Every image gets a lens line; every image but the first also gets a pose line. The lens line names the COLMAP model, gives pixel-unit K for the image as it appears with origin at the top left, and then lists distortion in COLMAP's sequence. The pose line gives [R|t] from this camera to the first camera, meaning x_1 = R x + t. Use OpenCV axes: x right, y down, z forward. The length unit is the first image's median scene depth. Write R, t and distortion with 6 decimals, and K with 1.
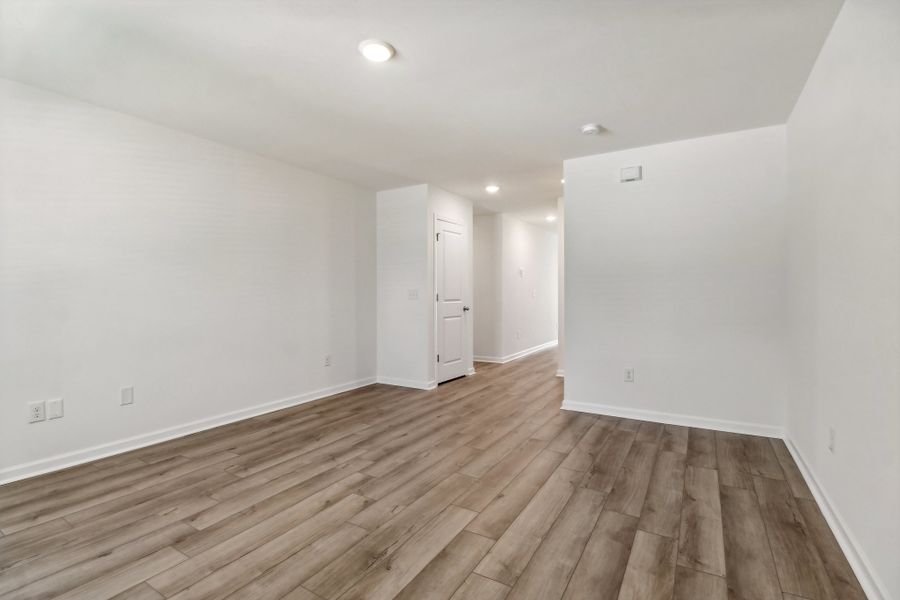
lens RADIAL K [[428.5, 0, 444.8], [0, 428.5, 296.9], [0, 0, 1]] dist [-0.002159, -0.000550]
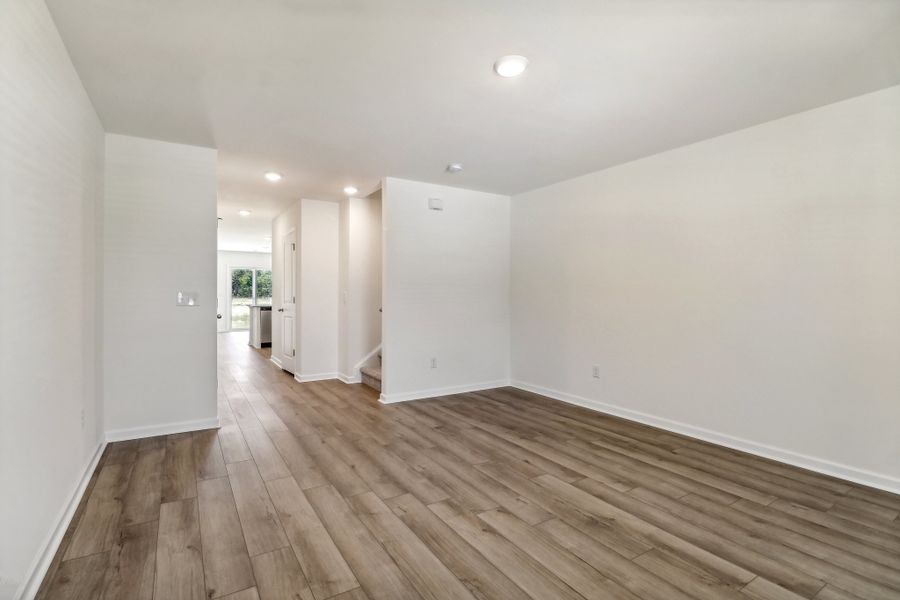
lens RADIAL K [[417.6, 0, 450.0], [0, 417.6, 300.0], [0, 0, 1]] dist [-0.012859, -0.000521]
pose [[0.445926, -0.005355, 0.895054, -1.039603], [0.000758, 0.999984, 0.005605, -0.019819], [-0.895069, -0.001821, 0.445923, 0.631500]]
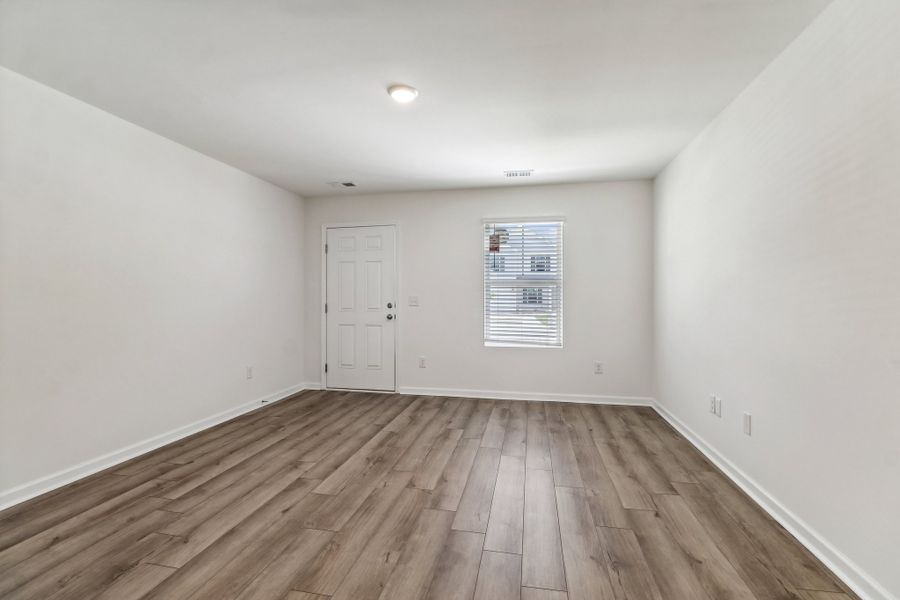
lens RADIAL K [[428.5, 0, 444.8], [0, 428.5, 296.9], [0, 0, 1]] dist [-0.002159, -0.000550]
pose [[-0.942844, 0.002290, -0.333228, 0.109095], [0.000873, 0.999990, 0.004403, -0.025215], [0.333234, 0.003860, -0.942836, 1.973728]]
